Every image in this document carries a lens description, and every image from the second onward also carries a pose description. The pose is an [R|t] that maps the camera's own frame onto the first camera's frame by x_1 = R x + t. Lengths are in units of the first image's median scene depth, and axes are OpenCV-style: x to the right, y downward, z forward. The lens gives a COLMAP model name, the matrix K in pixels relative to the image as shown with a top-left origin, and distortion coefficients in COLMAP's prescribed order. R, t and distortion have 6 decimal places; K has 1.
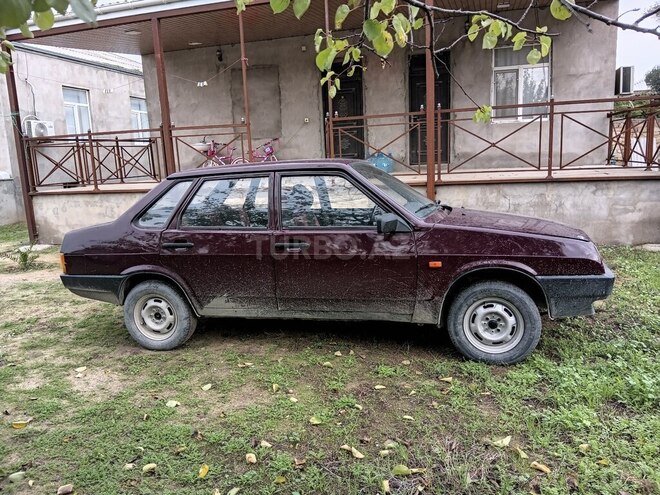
lens RADIAL K [[498.0, 0, 328.8], [0, 498.0, 250.9], [0, 0, 1]] dist [0.061767, -0.114587]
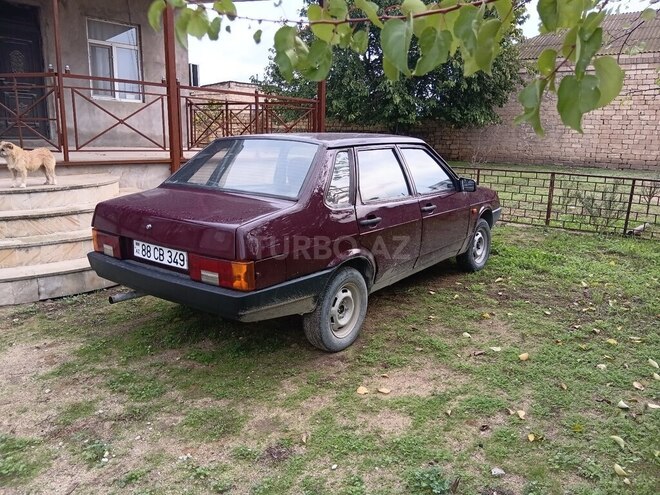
lens RADIAL K [[495.3, 0, 323.6], [0, 495.3, 247.7], [0, 0, 1]] dist [0.067692, -0.104815]
pose [[0.388970, -0.152075, 0.908612, -0.886491], [0.128858, 0.985567, 0.109792, -0.056823], [-0.912194, 0.074376, 0.402952, 0.543029]]
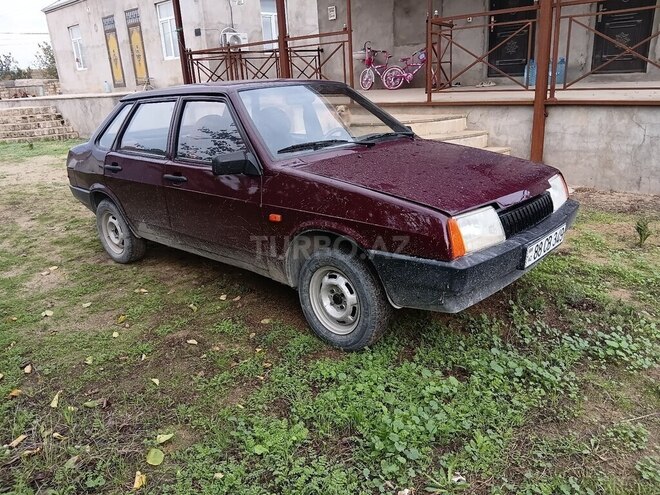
lens RADIAL K [[498.0, 0, 328.8], [0, 498.0, 250.9], [0, 0, 1]] dist [0.061767, -0.114587]
pose [[0.884733, 0.148907, -0.441673, 0.444576], [-0.068586, 0.978871, 0.192634, -0.056517], [0.461025, -0.140137, 0.876252, 0.201319]]
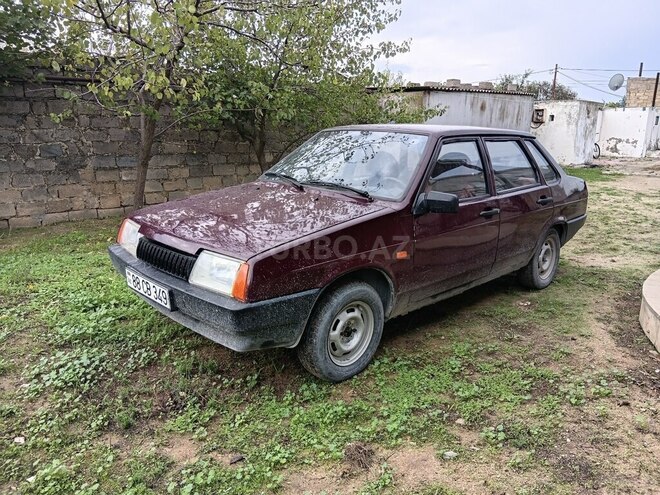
lens RADIAL K [[498.0, 0, 328.8], [0, 498.0, 250.9], [0, 0, 1]] dist [0.061767, -0.114587]
pose [[-0.538832, 0.237442, -0.808258, 0.746919], [-0.131112, 0.924126, 0.358888, -0.242811], [0.832147, 0.299353, -0.466817, 1.194207]]
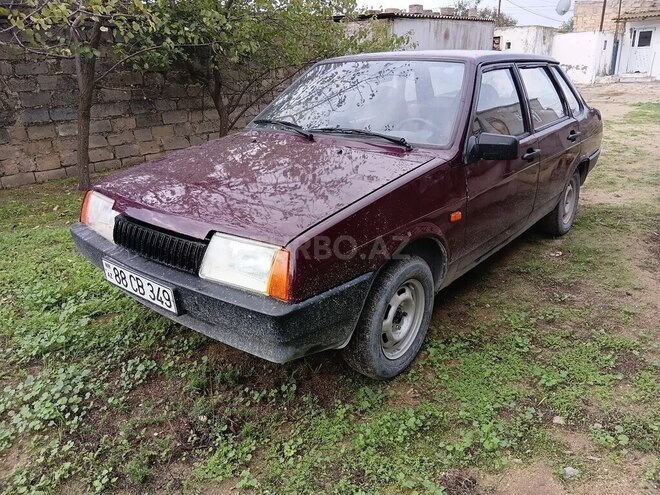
lens RADIAL K [[498.0, 0, 328.8], [0, 498.0, 250.9], [0, 0, 1]] dist [0.061767, -0.114587]
pose [[-0.435628, 0.364489, -0.823029, 0.680852], [-0.107632, 0.886694, 0.449654, -0.209848], [0.893669, 0.284466, -0.347038, 1.058445]]
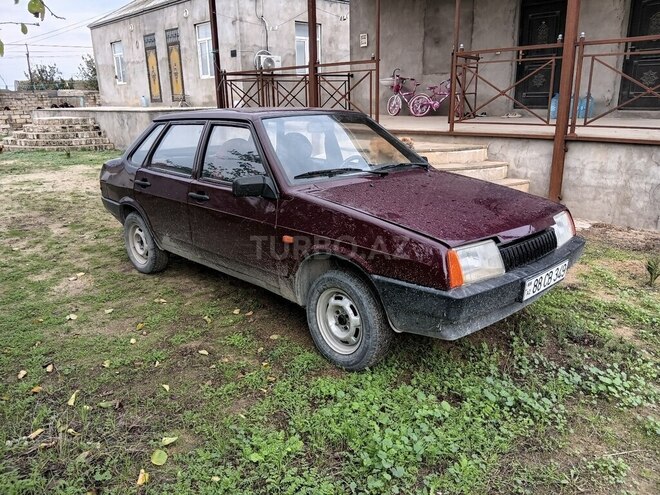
lens RADIAL K [[498.0, 0, 328.8], [0, 498.0, 250.9], [0, 0, 1]] dist [0.061767, -0.114587]
pose [[0.854388, 0.178922, -0.487861, 0.471318], [-0.114257, 0.980560, 0.159520, -0.067436], [0.506919, -0.080550, 0.858222, 0.184550]]
